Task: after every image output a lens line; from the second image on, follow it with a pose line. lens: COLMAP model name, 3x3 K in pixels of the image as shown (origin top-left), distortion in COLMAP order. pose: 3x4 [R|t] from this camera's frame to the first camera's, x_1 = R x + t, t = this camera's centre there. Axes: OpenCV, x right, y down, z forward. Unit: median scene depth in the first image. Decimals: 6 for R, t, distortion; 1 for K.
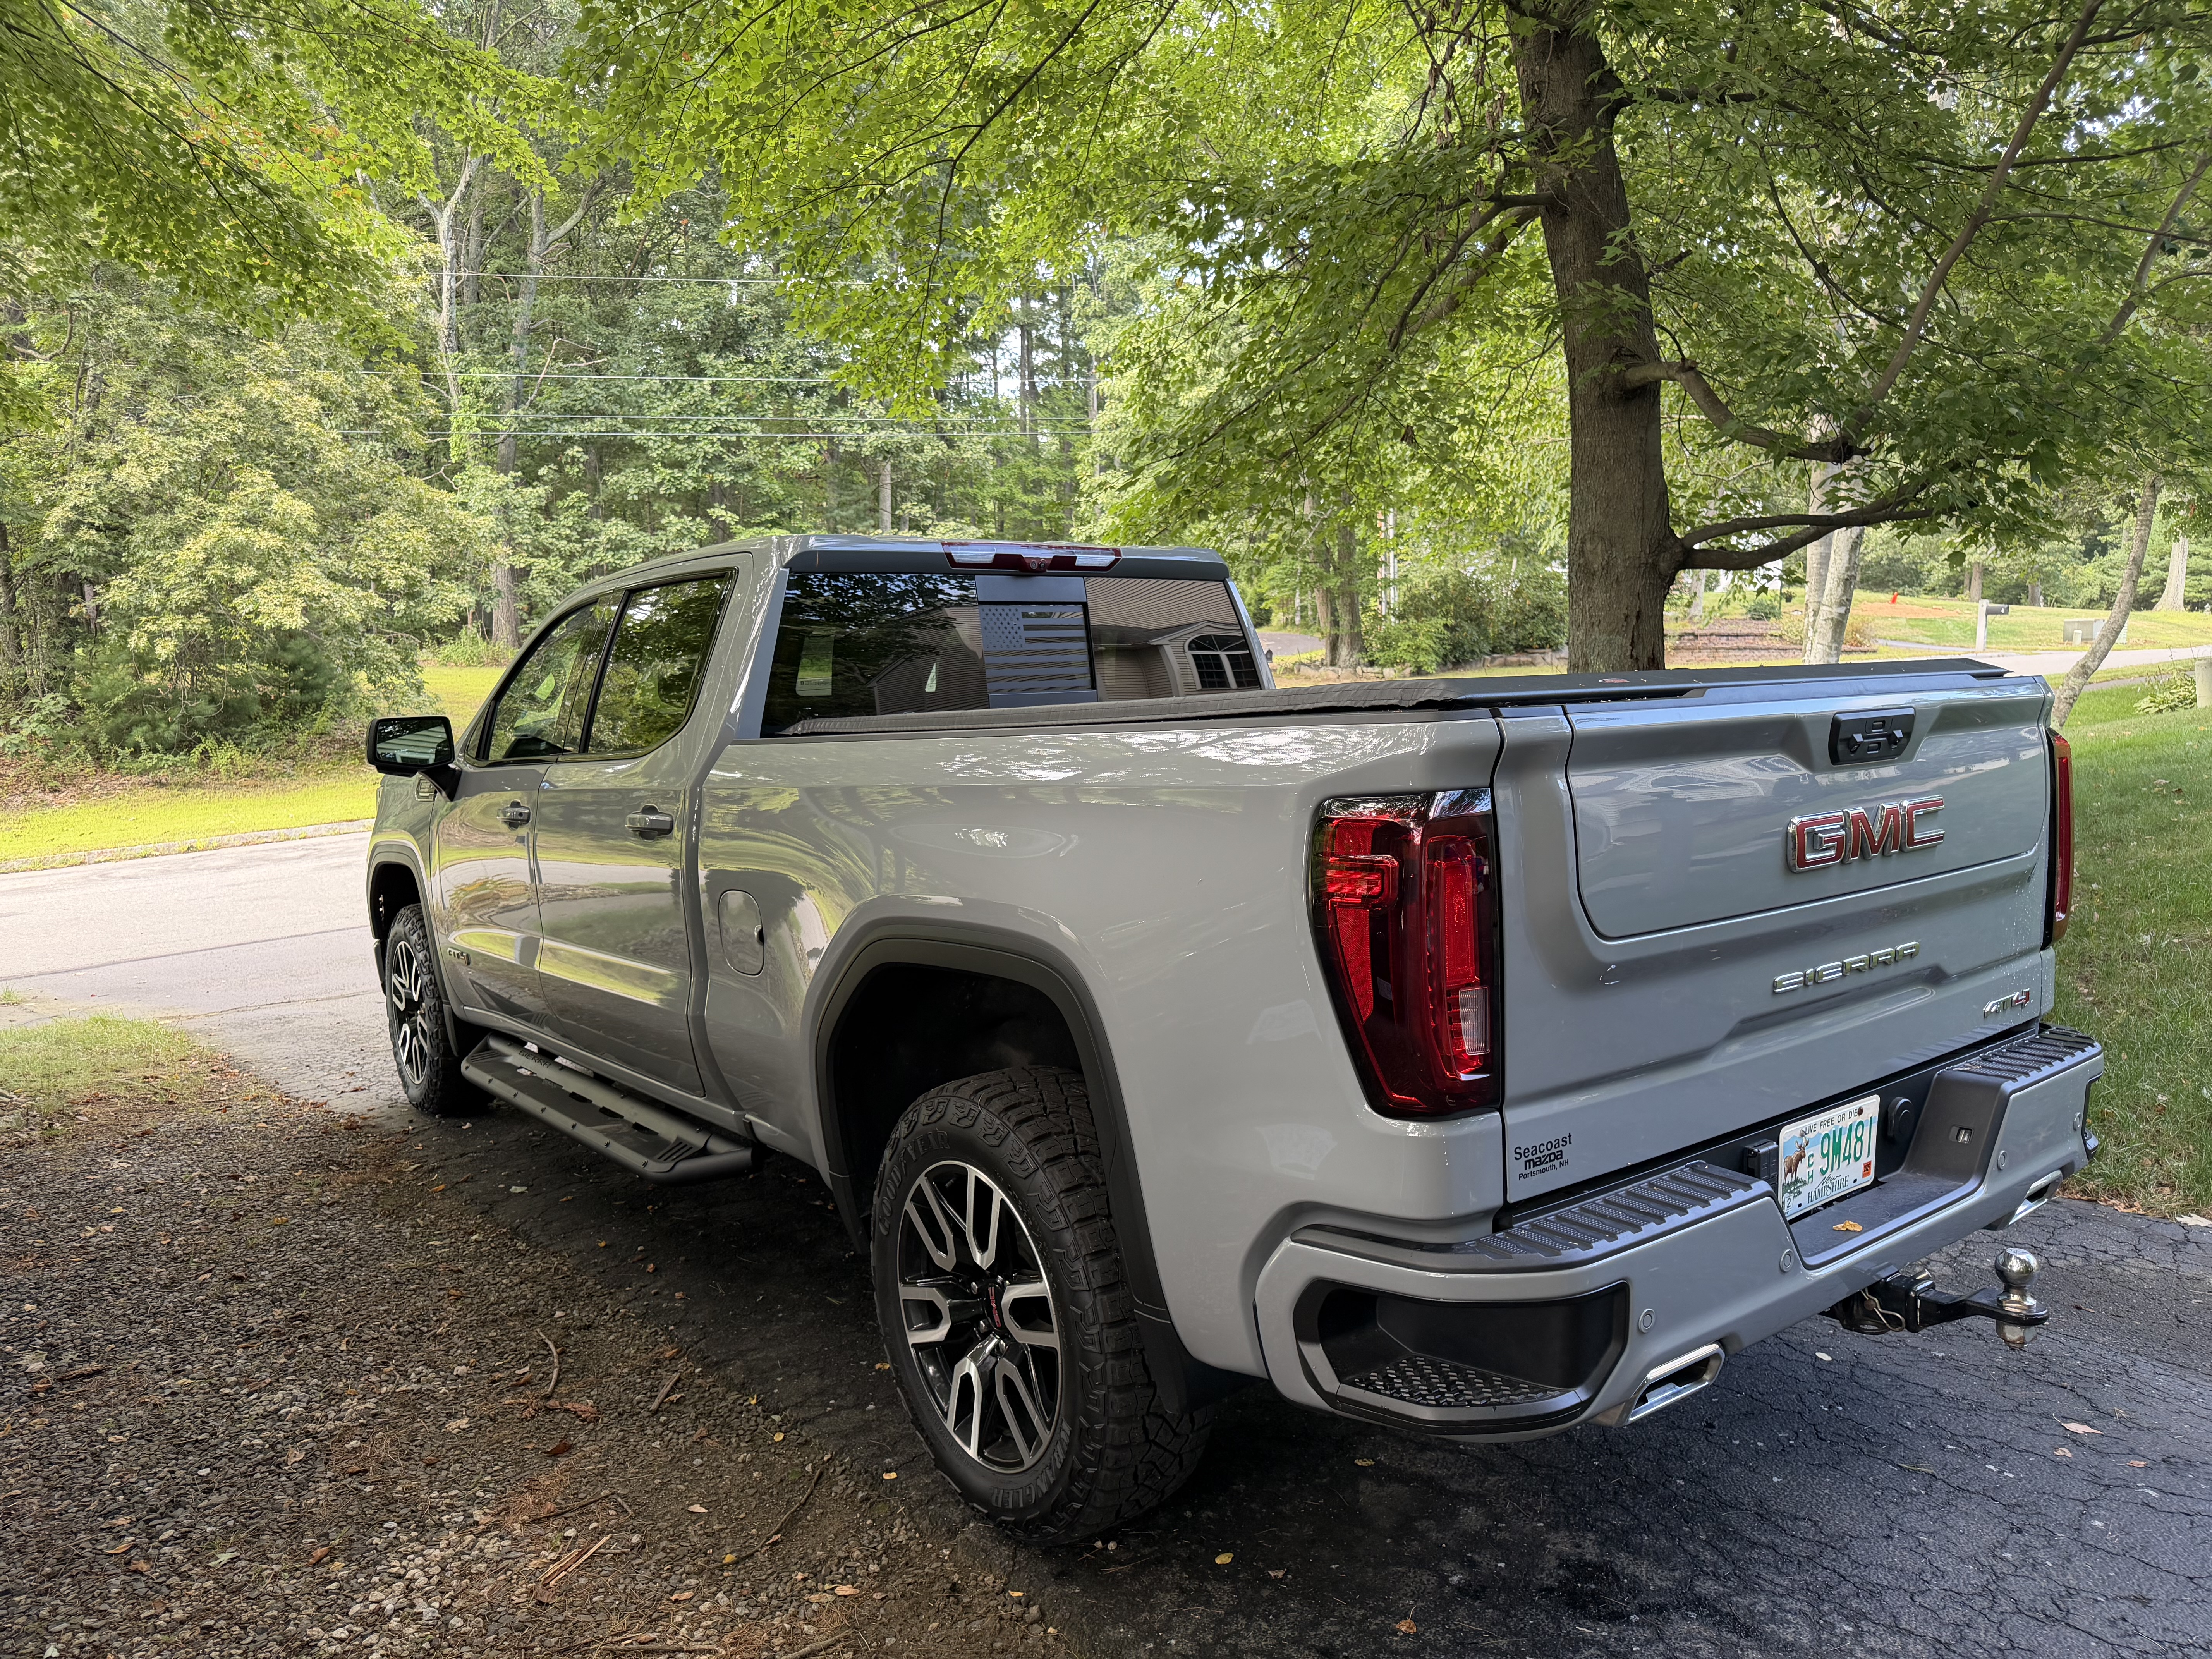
lens RADIAL K [[1560.1, 0, 1109.9], [0, 1560.1, 832.8], [0, 0, 1]] dist [0.008534, -0.016757]
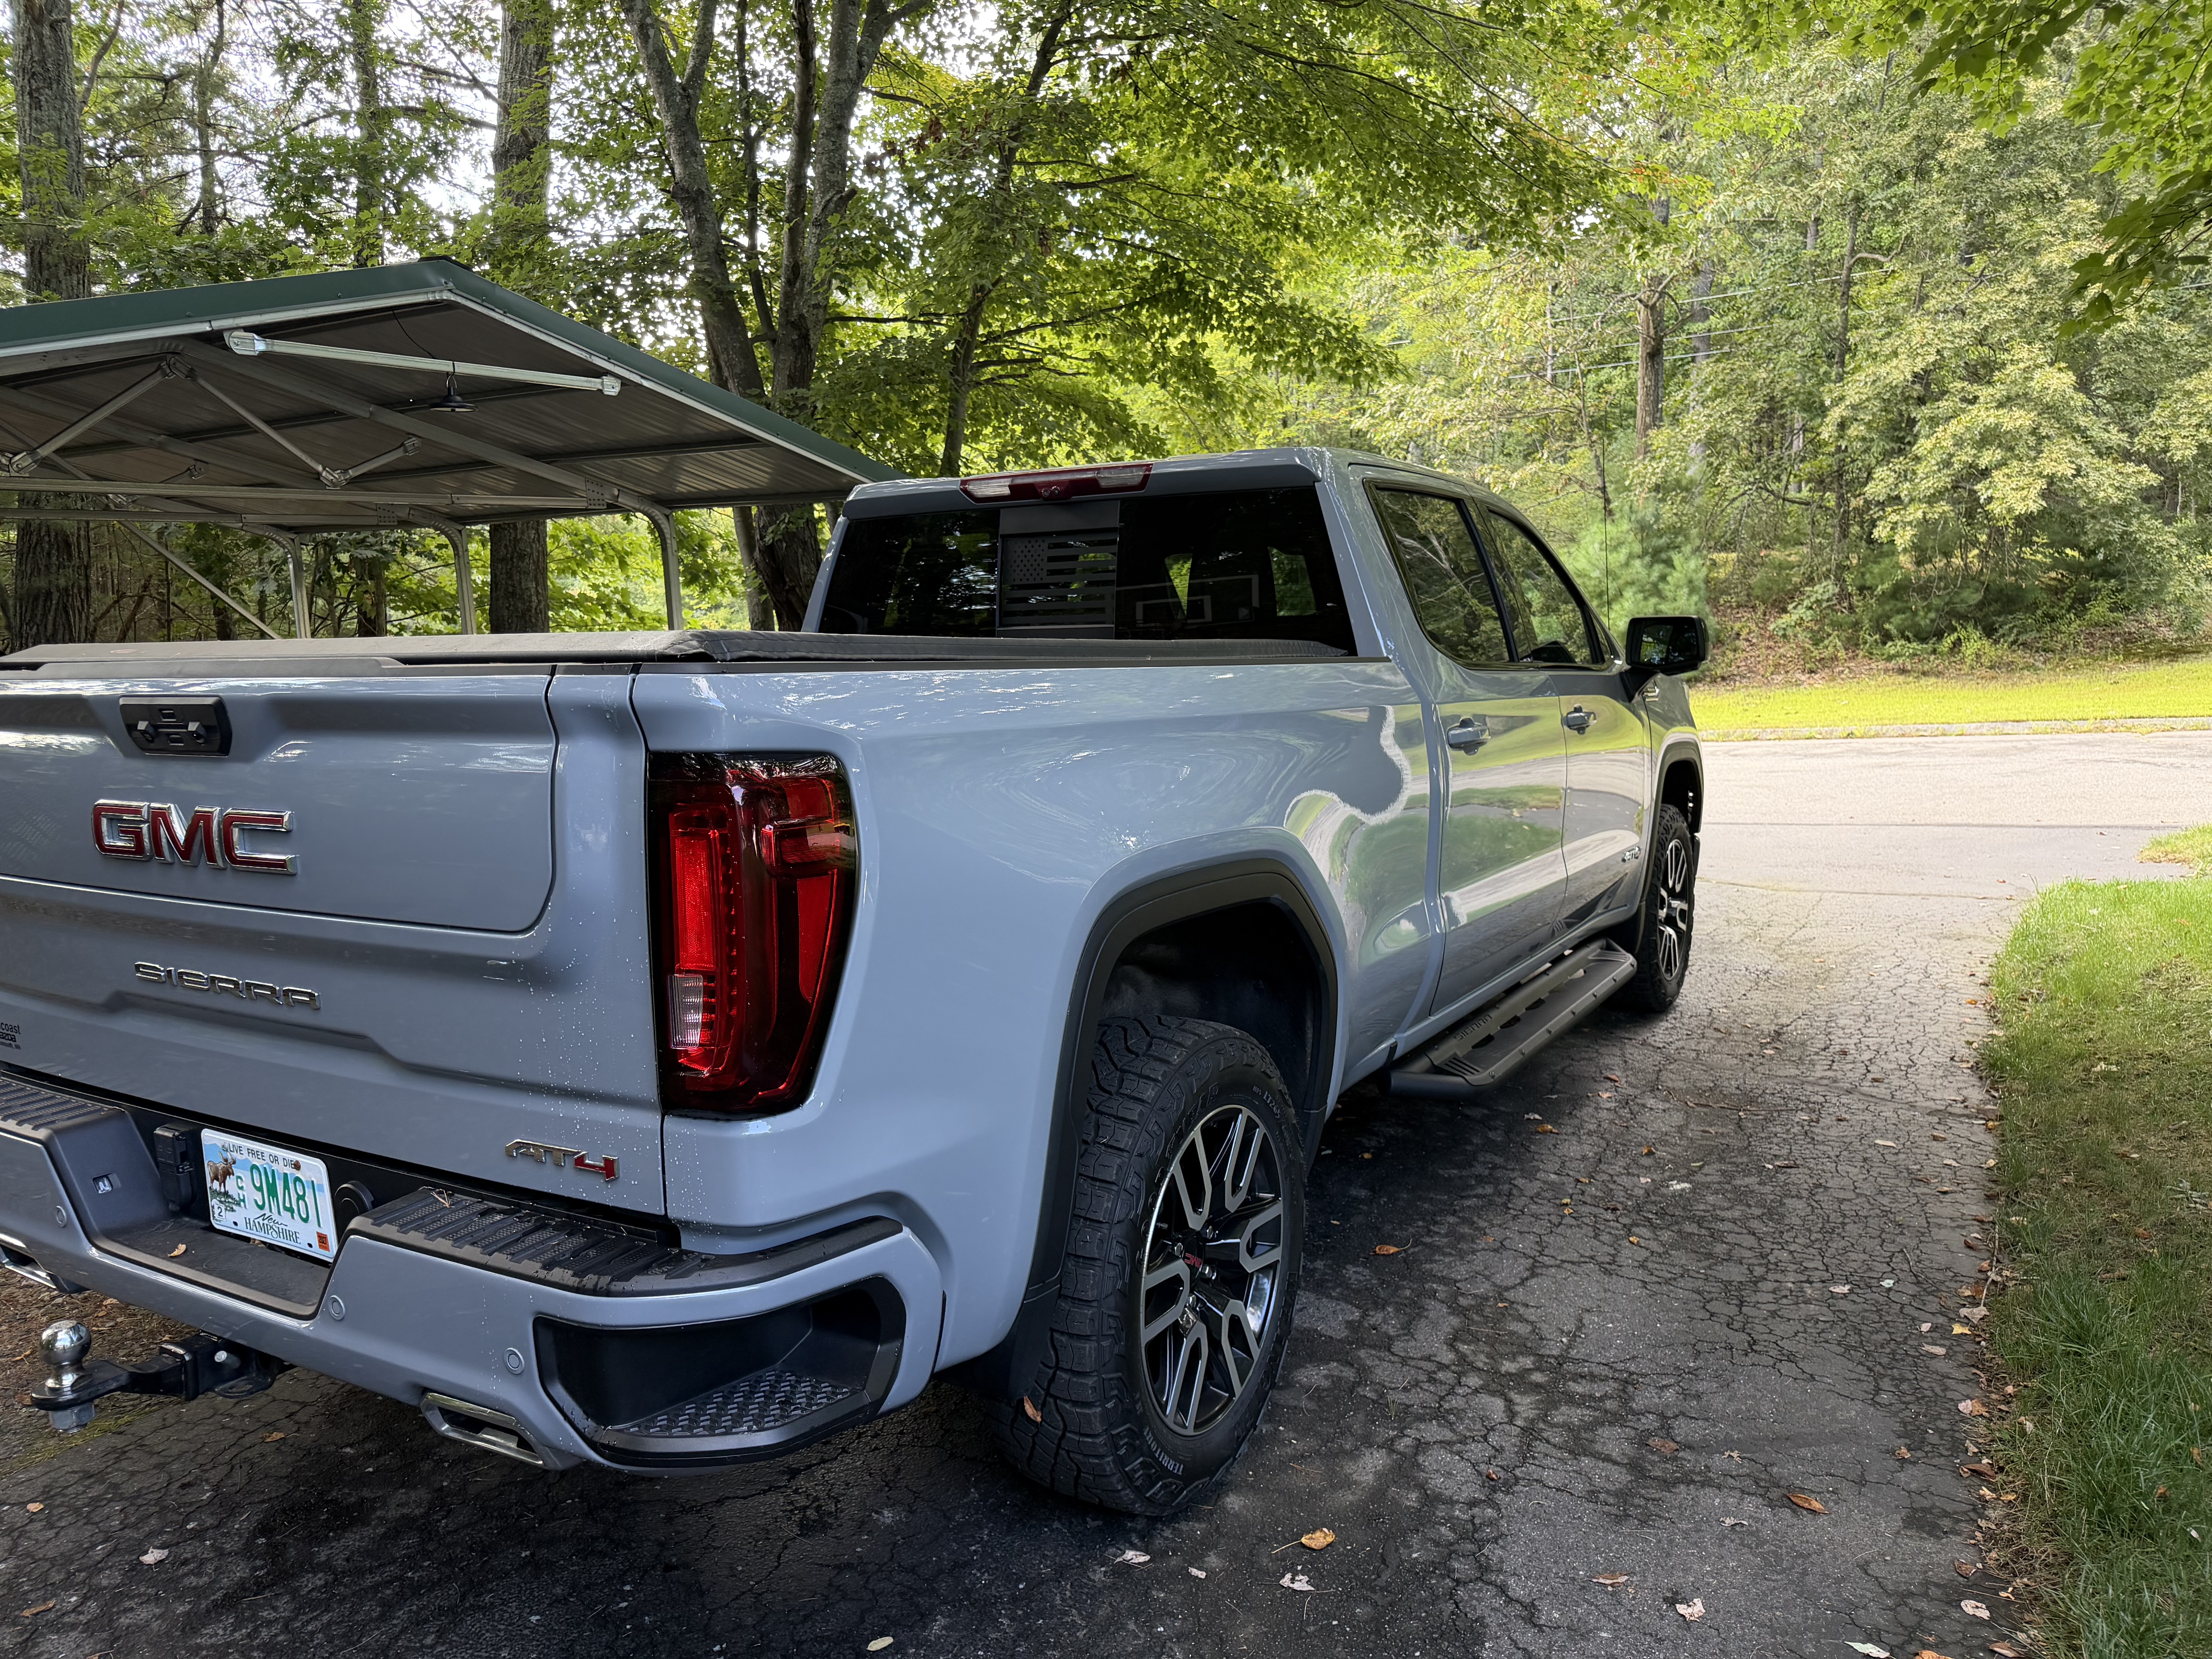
lens RADIAL K [[1561.0, 0, 1108.7], [0, 1561.0, 839.3], [0, 0, 1]] dist [0.039561, -0.060013]
pose [[0.382106, 0.149671, -0.911918, 0.161060], [-0.077008, 0.988522, 0.129977, -0.016408], [0.920904, 0.020560, 0.389246, 0.122691]]
